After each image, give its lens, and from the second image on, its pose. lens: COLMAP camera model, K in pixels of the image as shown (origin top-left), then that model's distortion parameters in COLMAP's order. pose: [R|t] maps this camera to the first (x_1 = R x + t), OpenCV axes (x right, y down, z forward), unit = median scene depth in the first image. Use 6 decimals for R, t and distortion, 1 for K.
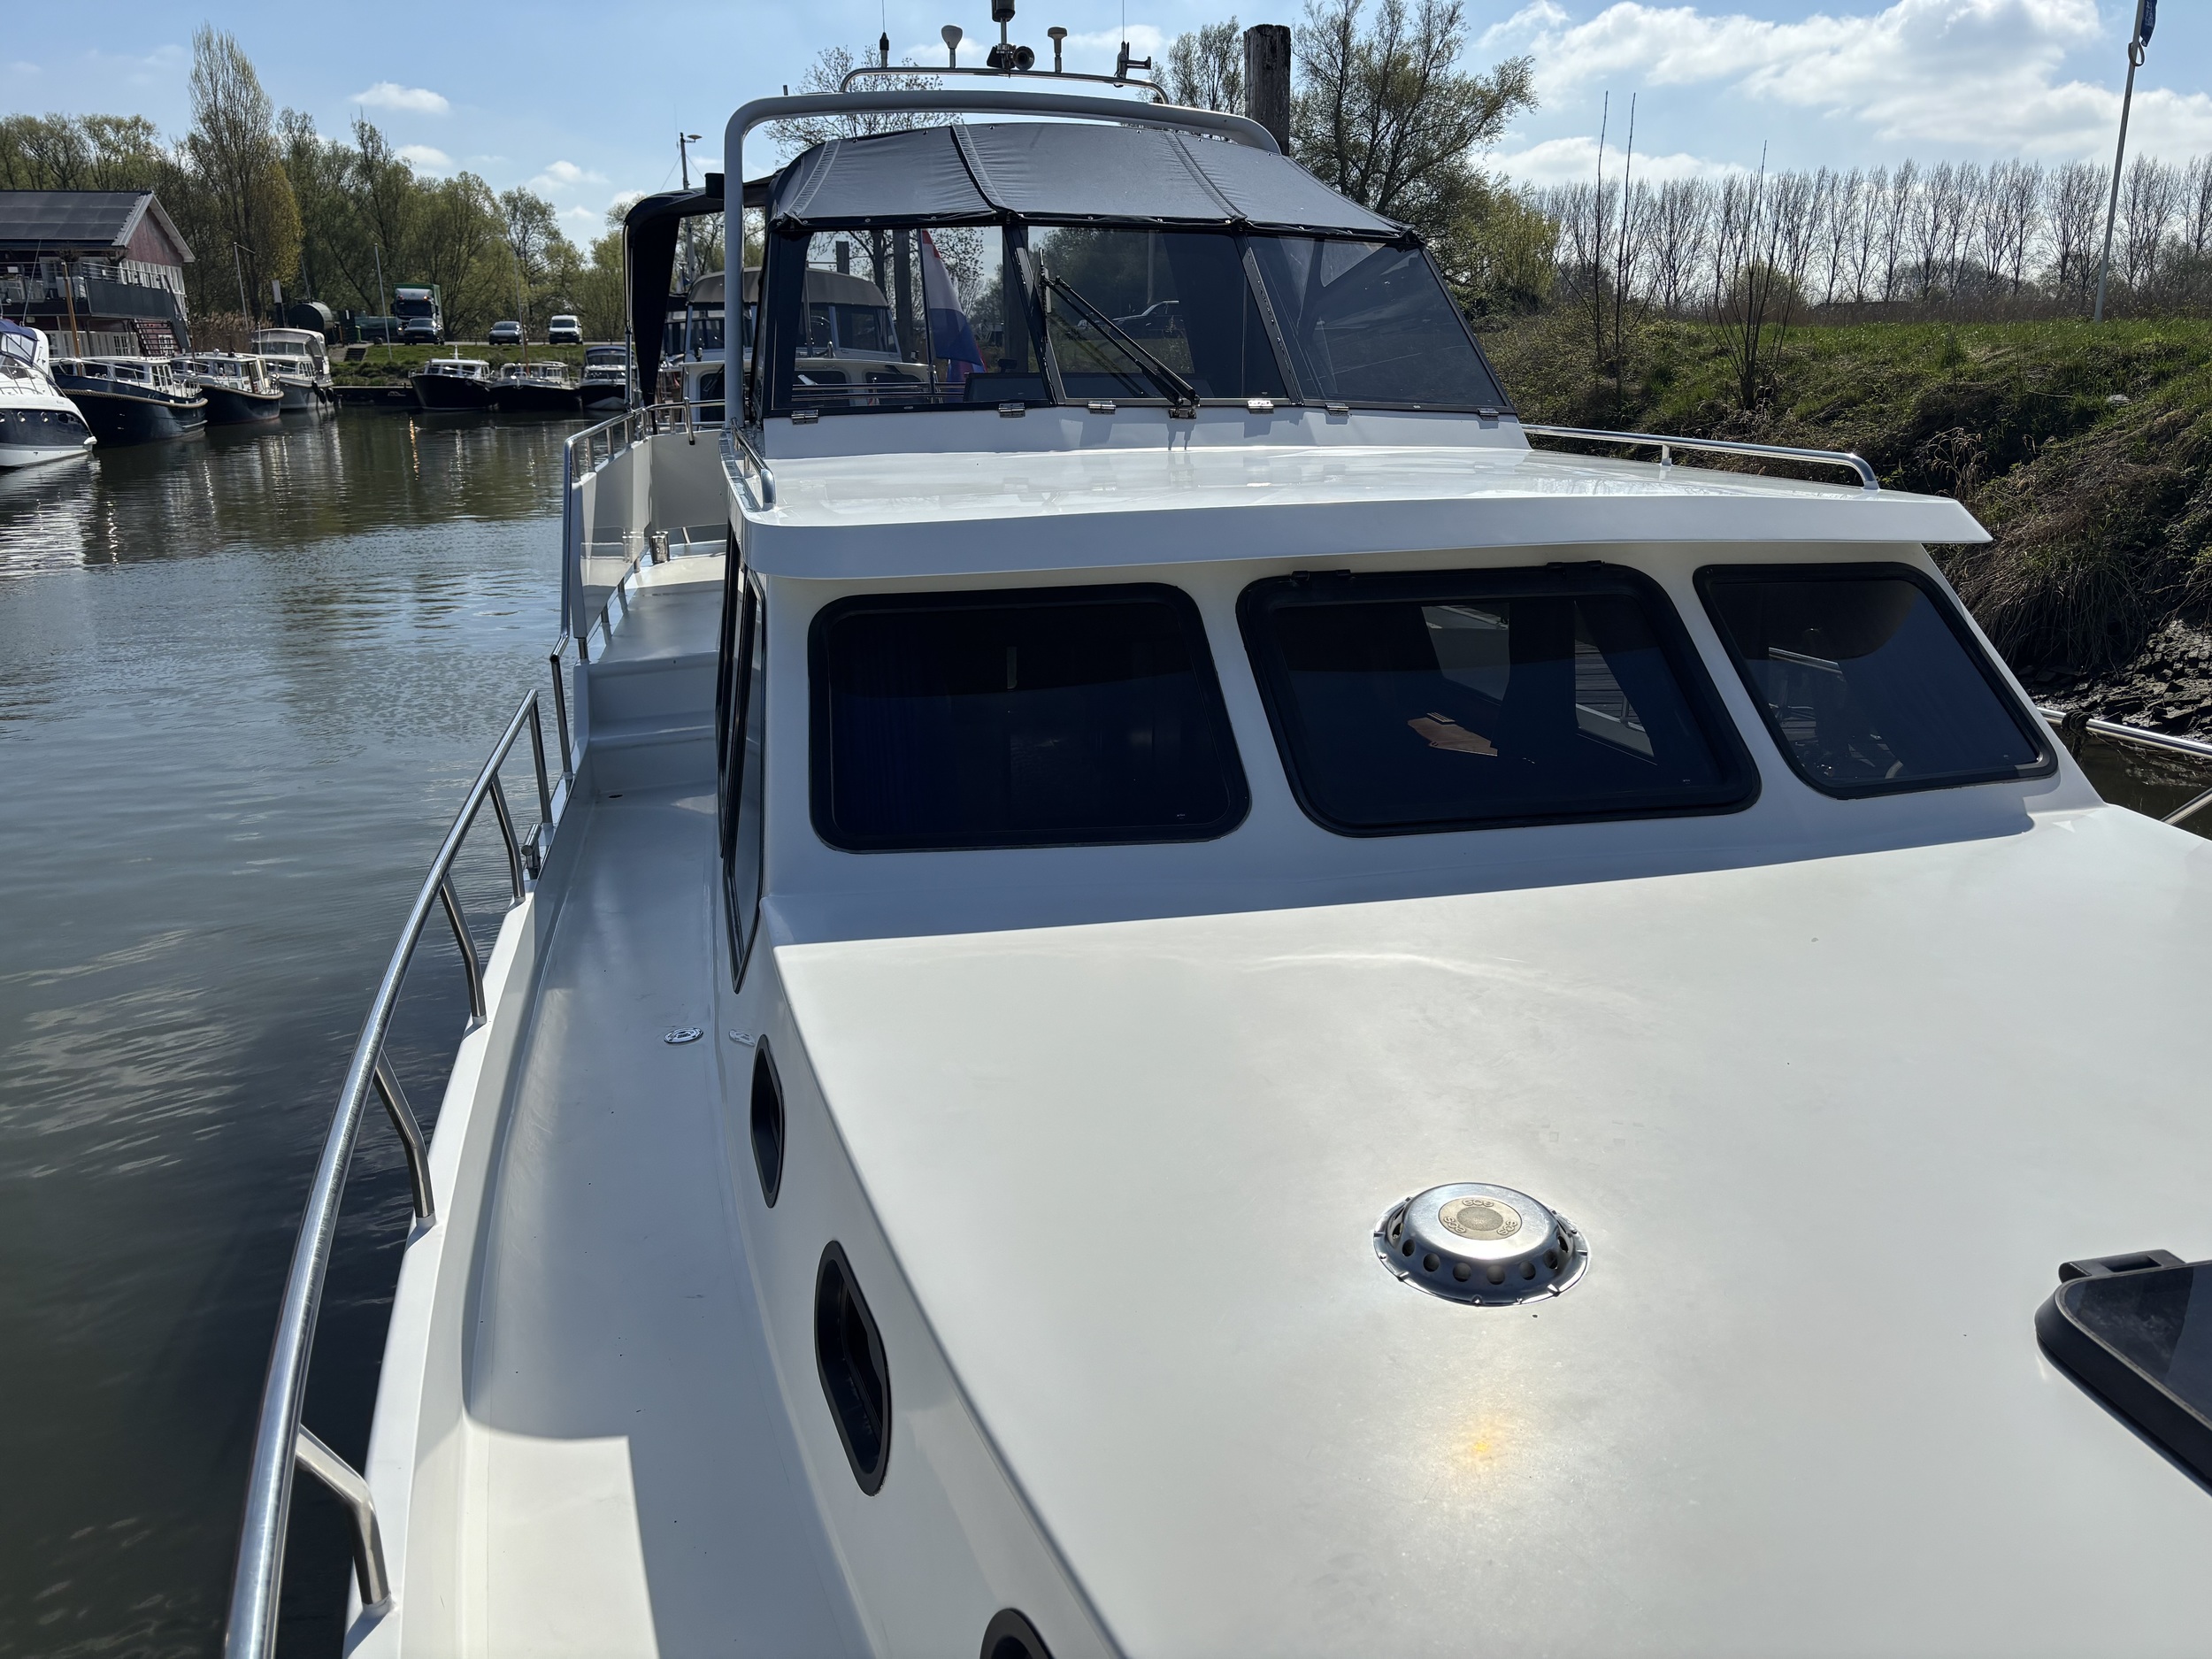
lens RADIAL K [[1653.5, 0, 1112.5], [0, 1653.5, 824.5], [0, 0, 1]] dist [0.089328, -0.088282]
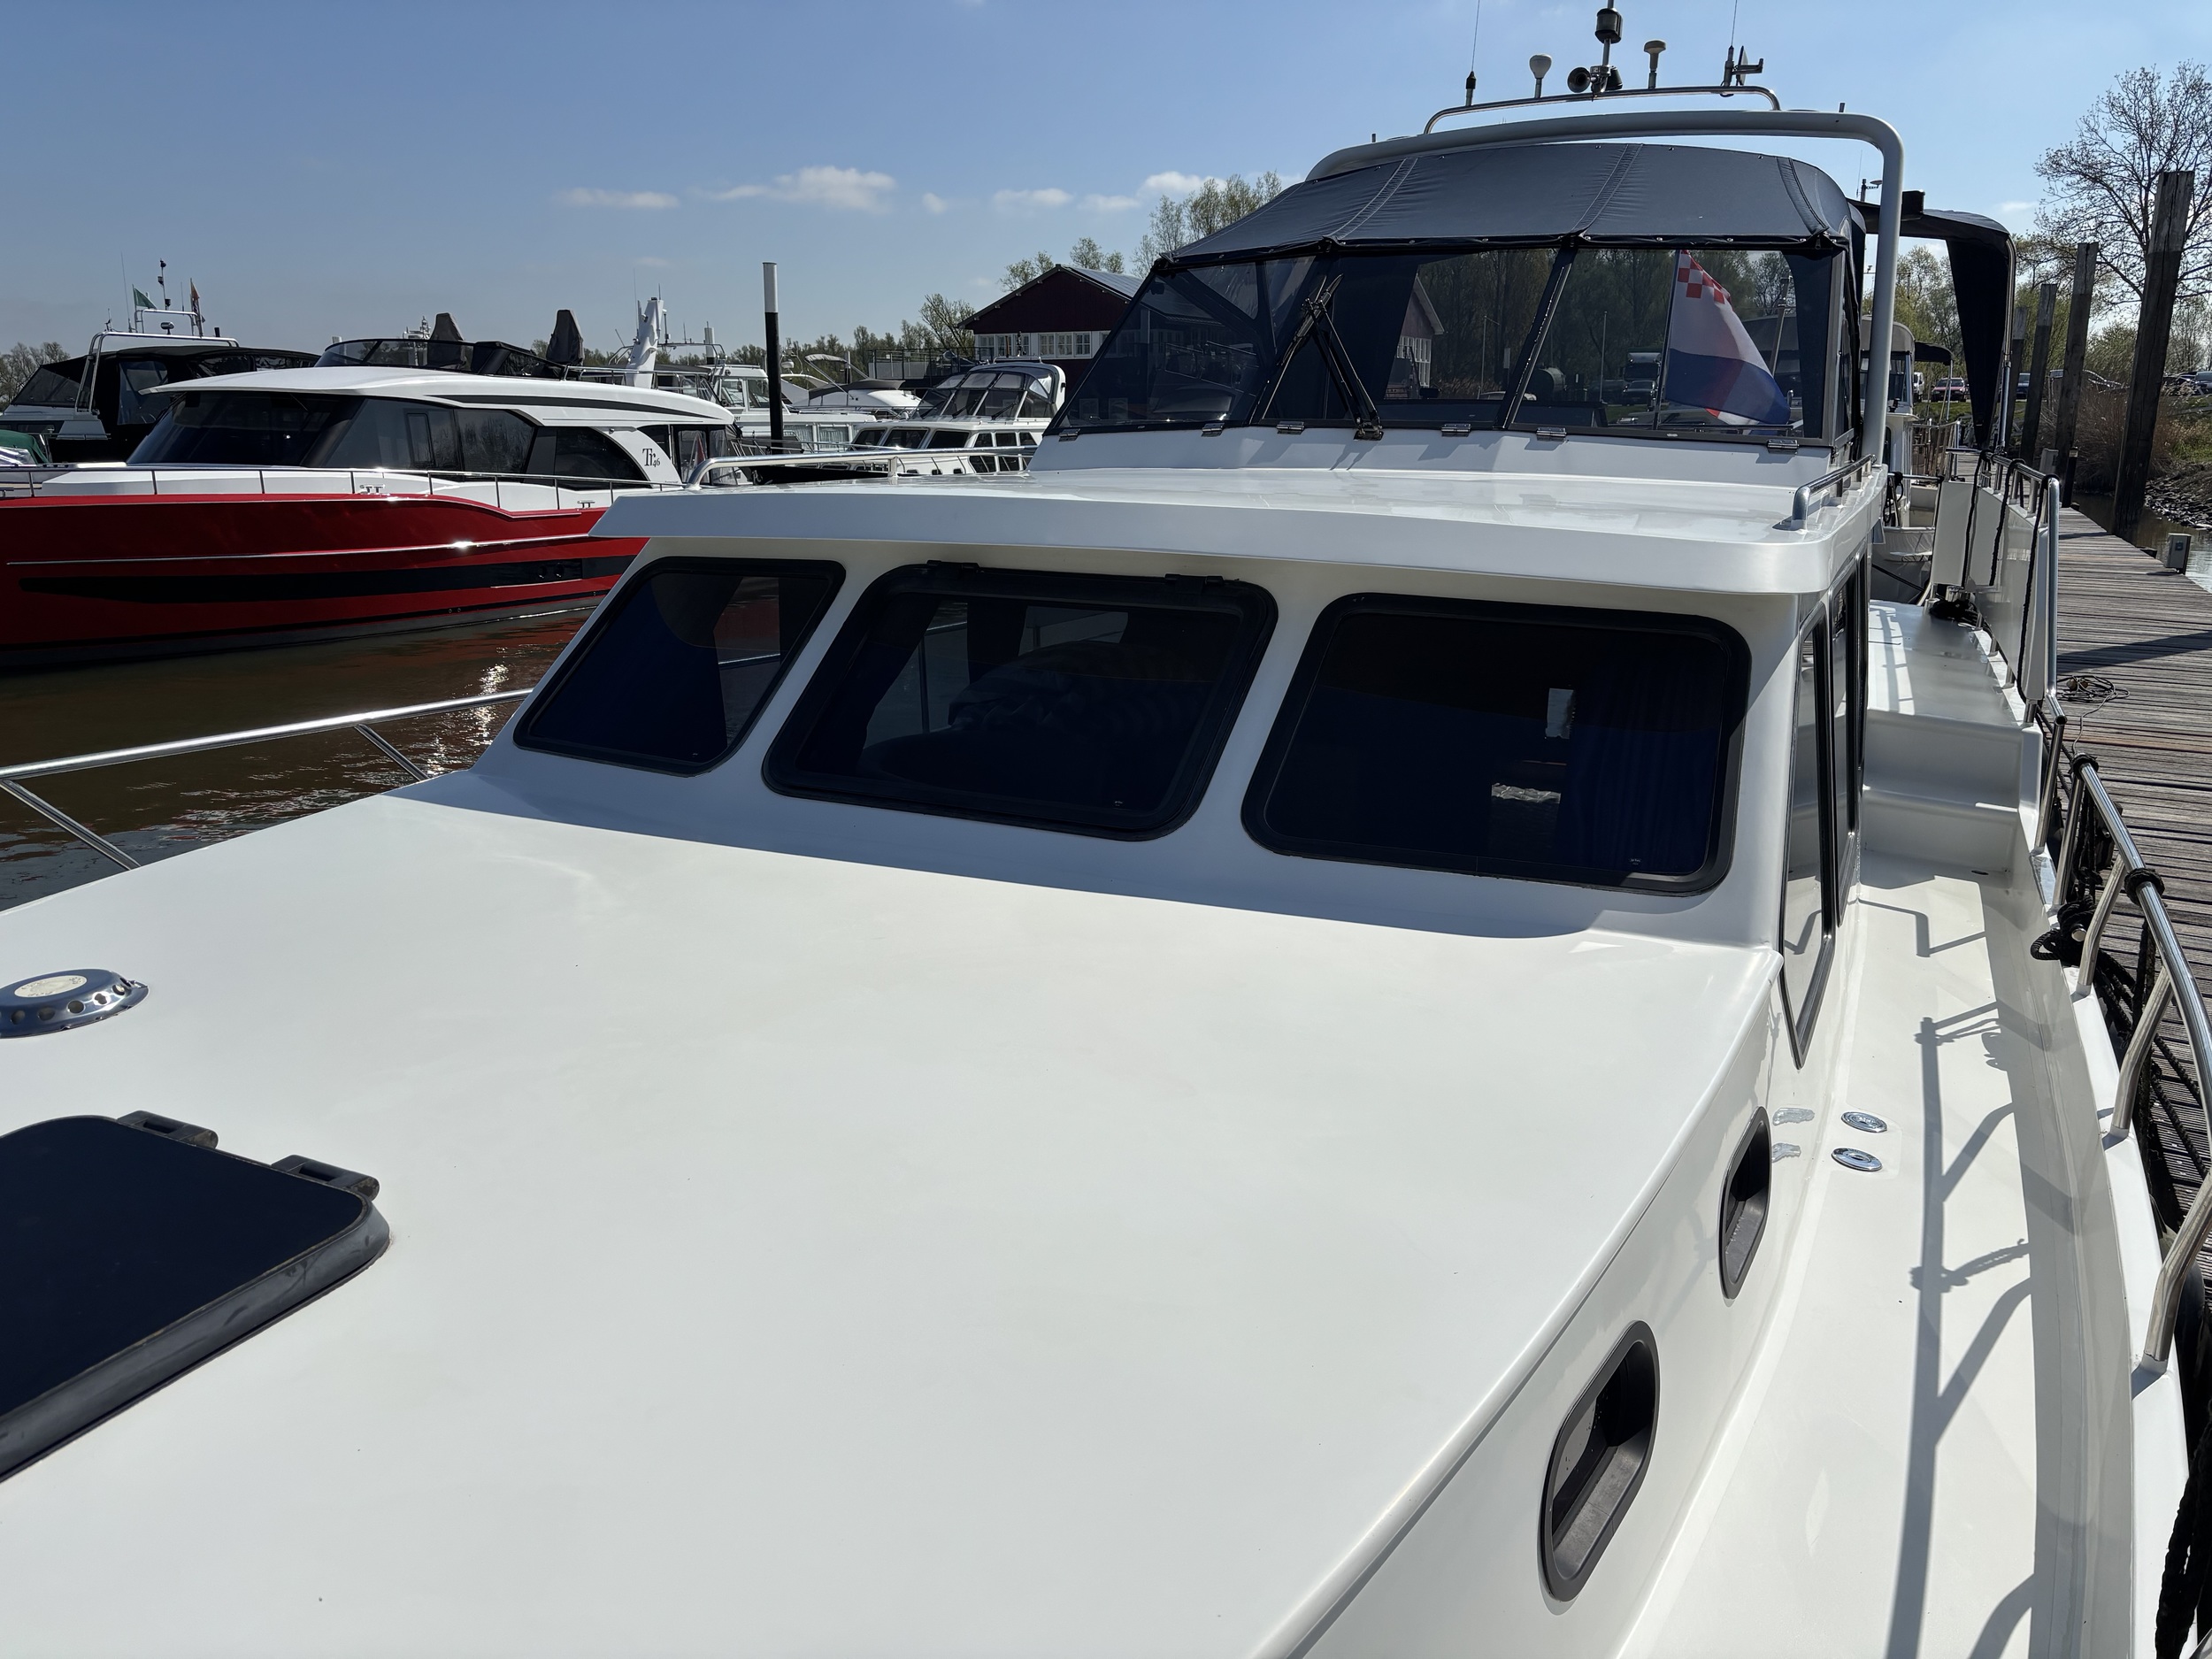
lens RADIAL K [[1653.5, 0, 1112.5], [0, 1653.5, 824.5], [0, 0, 1]] dist [0.089328, -0.088282]
pose [[0.775932, 0.157309, -0.610888, 0.376504], [-0.177488, 0.983728, 0.027879, -0.016043], [0.605333, 0.086794, 0.791226, 0.107732]]
